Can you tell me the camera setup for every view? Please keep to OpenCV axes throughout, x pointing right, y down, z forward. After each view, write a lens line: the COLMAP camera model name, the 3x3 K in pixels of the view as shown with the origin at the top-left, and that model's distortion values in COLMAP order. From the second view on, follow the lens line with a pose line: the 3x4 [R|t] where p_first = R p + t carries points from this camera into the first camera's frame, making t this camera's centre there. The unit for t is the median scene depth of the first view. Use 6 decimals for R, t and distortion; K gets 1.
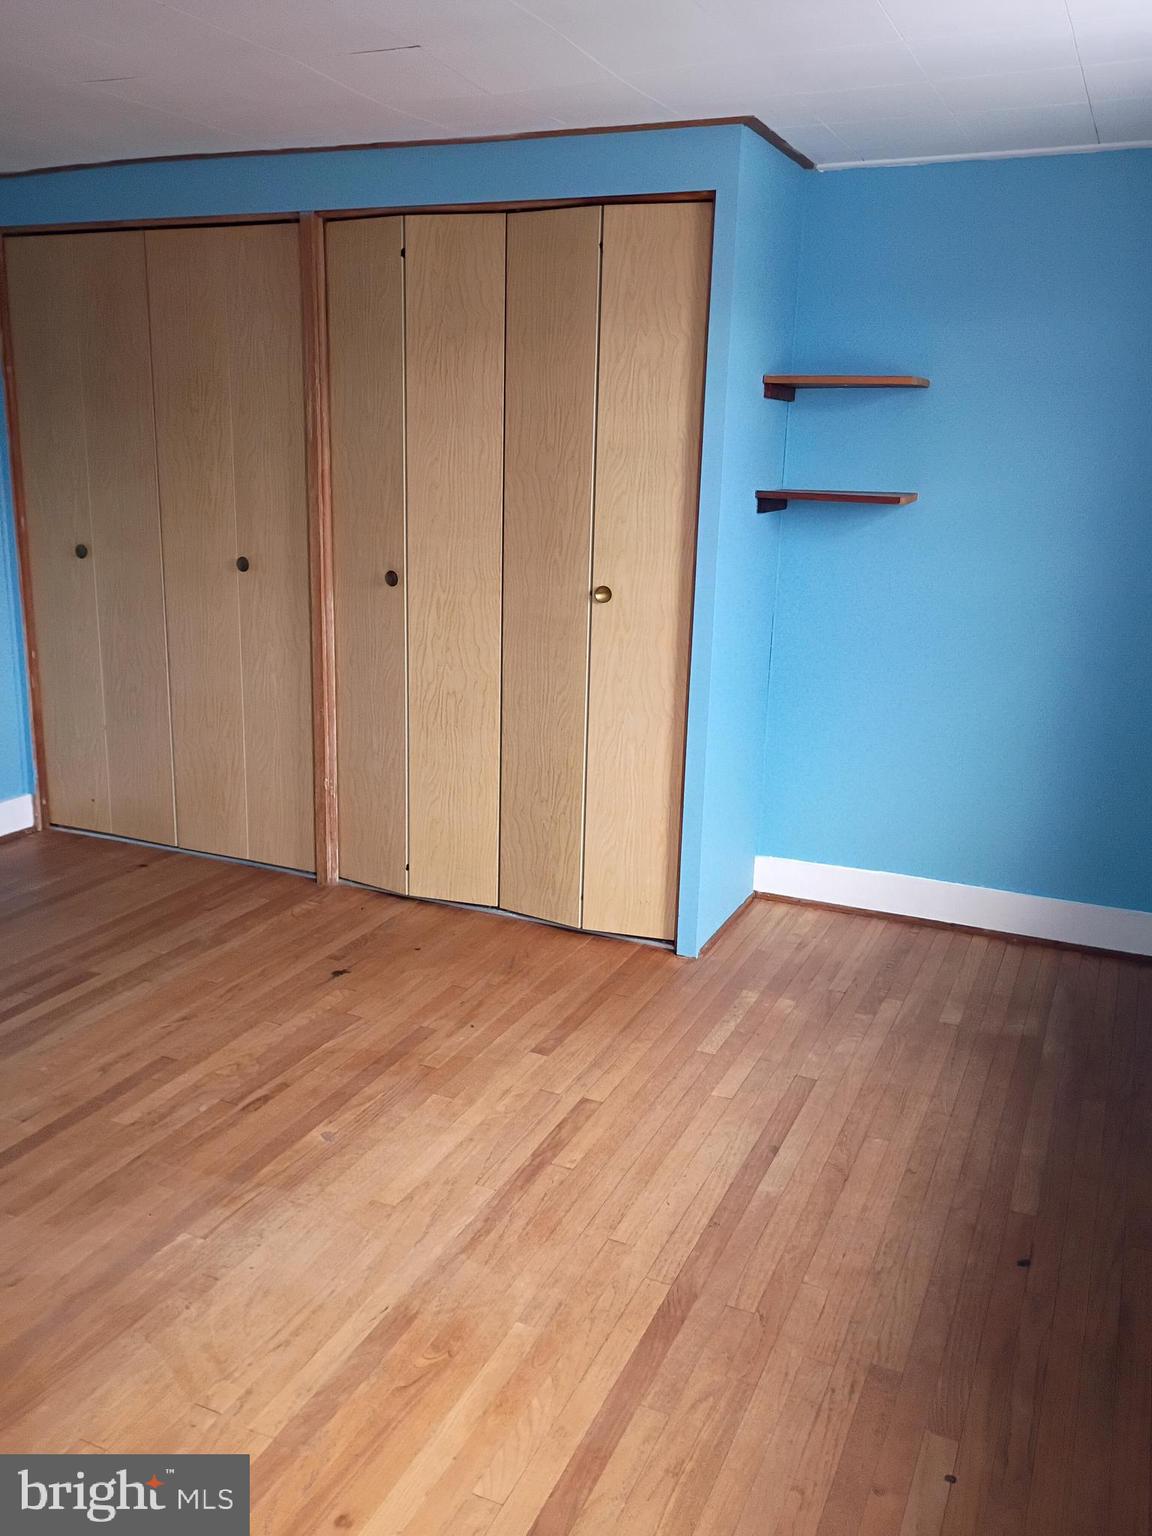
lens RADIAL K [[1258.9, 0, 578.8], [0, 1258.9, 780.7], [0, 0, 1]] dist [0.040687, -0.013766]
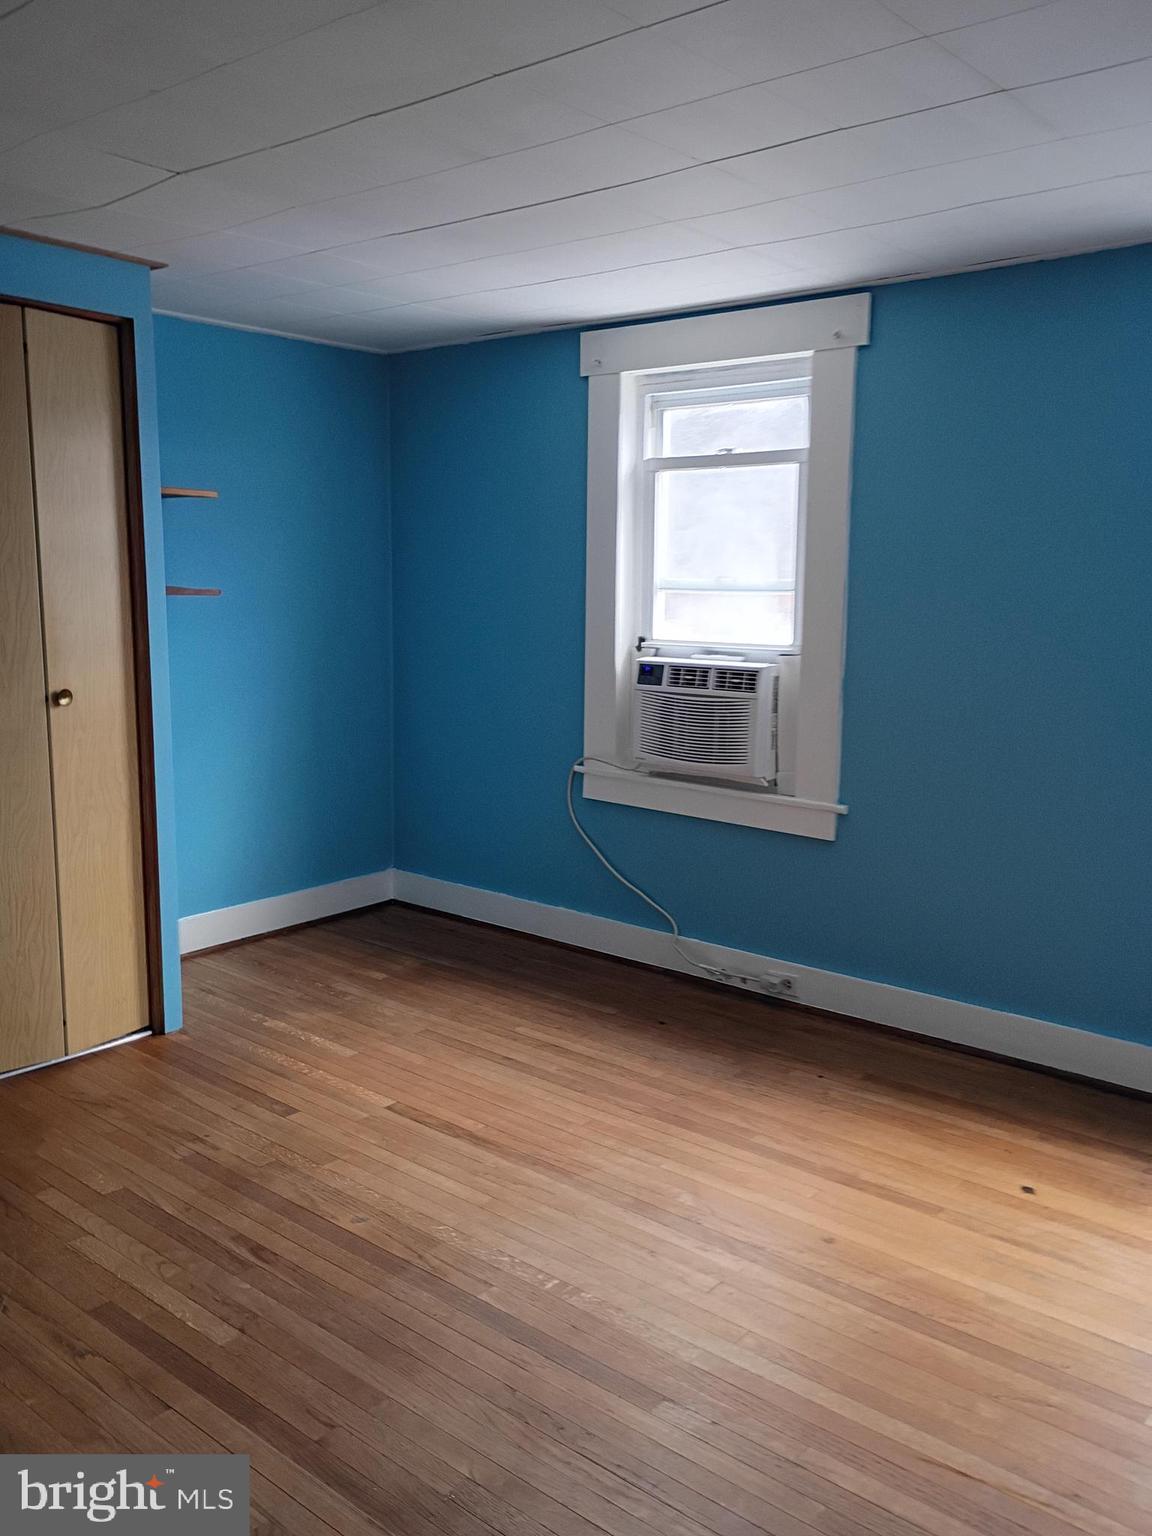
lens RADIAL K [[1258.9, 0, 584.0], [0, 1258.9, 776.8], [0, 0, 1]] dist [0.040687, -0.013766]
pose [[0.263913, -0.179038, 0.947784, -0.939372], [0.239206, 0.964074, 0.115508, -0.123164], [-0.934414, 0.196231, 0.297259, 0.406444]]
